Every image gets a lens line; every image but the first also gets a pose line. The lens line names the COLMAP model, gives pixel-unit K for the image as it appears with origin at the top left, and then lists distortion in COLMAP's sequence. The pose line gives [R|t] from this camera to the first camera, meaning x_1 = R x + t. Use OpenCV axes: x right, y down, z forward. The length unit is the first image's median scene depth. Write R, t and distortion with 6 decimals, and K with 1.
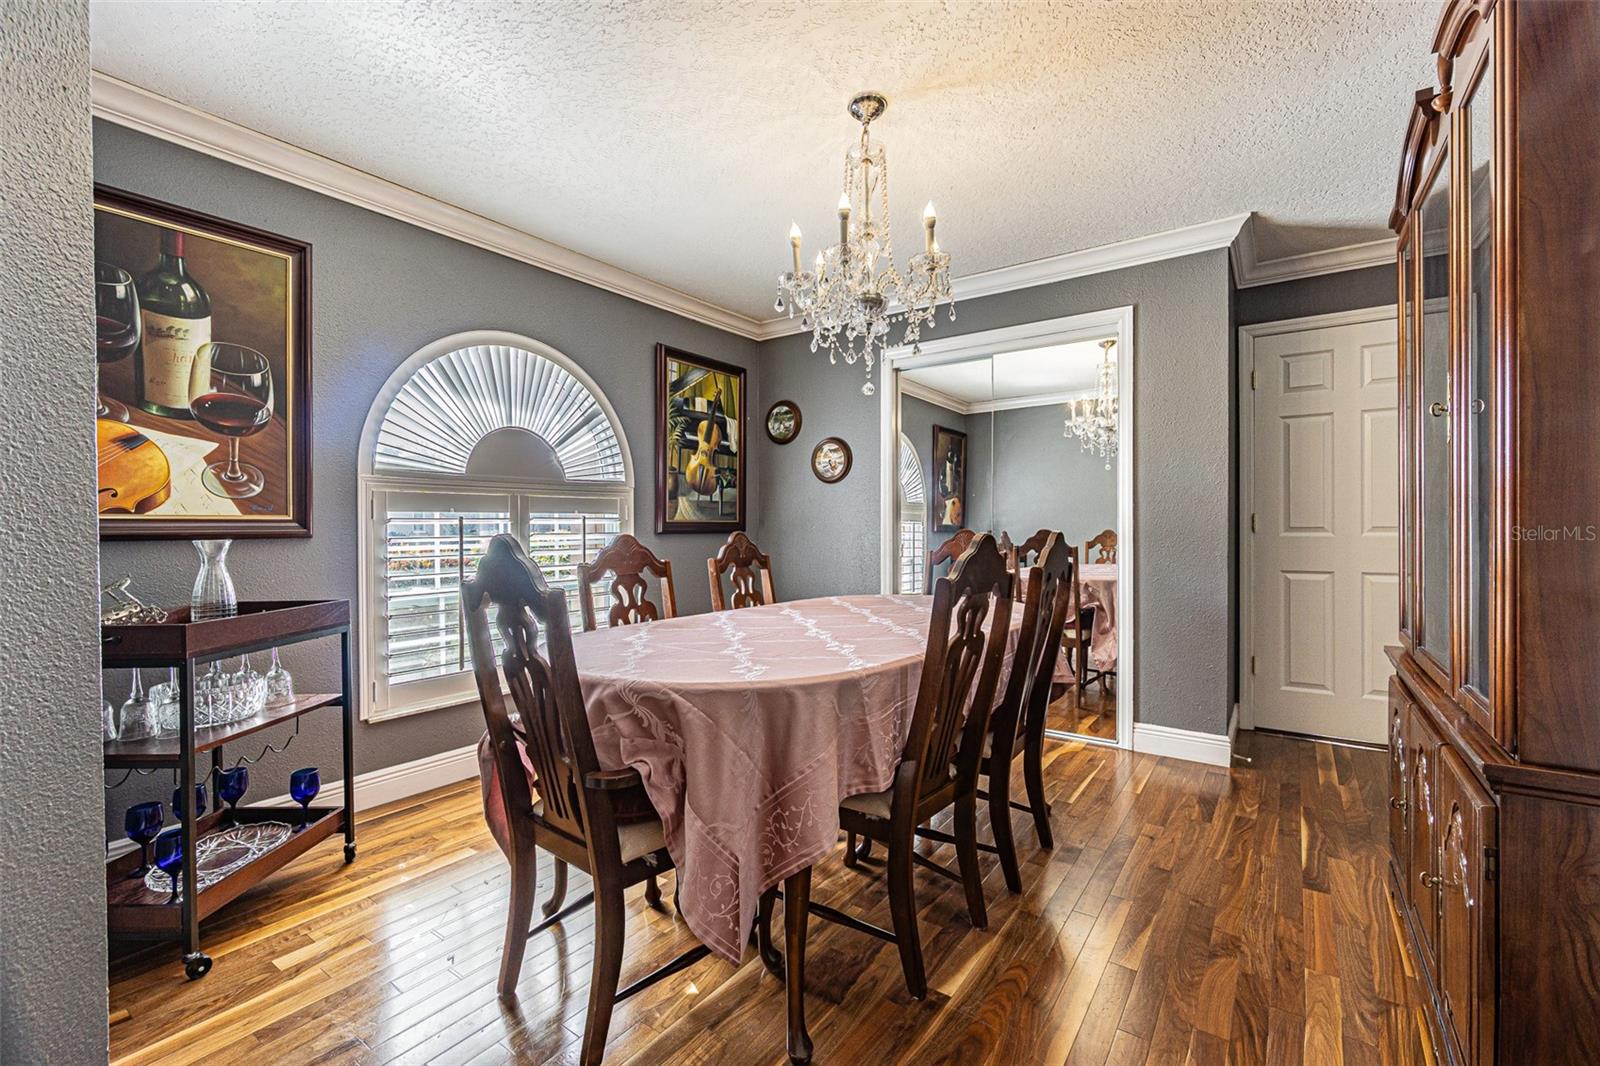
lens RADIAL K [[708.6, 0, 806.3], [0, 708.6, 527.9], [0, 0, 1]] dist [0.002120, 0.000091]
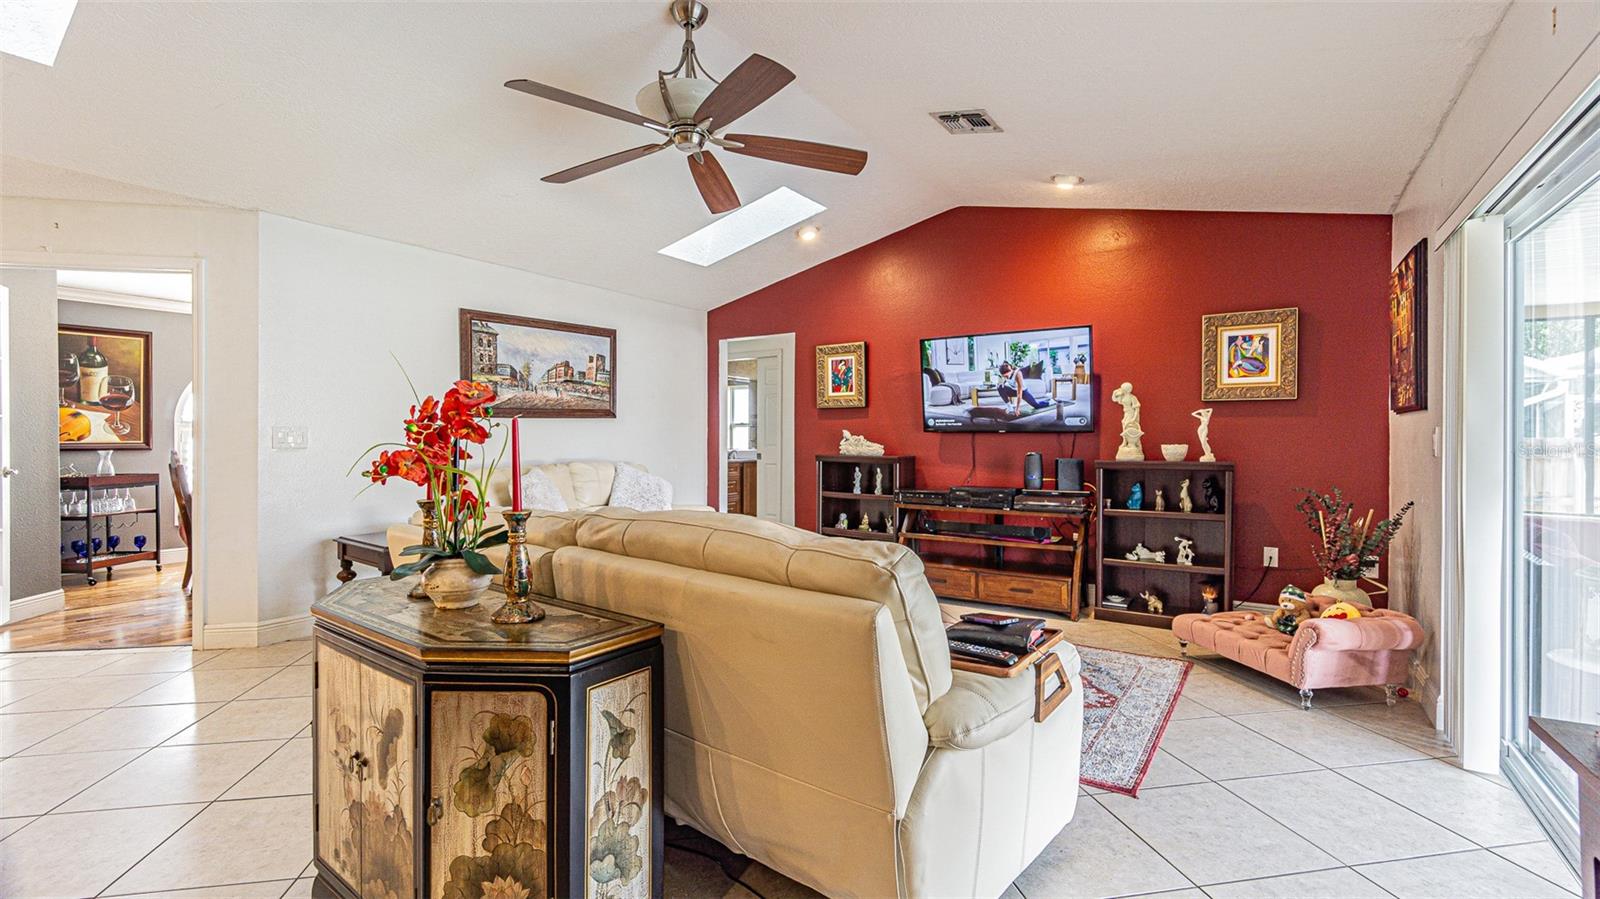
lens RADIAL K [[688.3, 0, 797.3], [0, 688.3, 440.1], [0, 0, 1]] dist [-0.001923, 0.000151]
pose [[0.999996, -0.000801, -0.002859, 1.780790], [0.000793, 0.999996, -0.002819, -0.013125], [0.002862, 0.002817, 0.999992, -1.589689]]
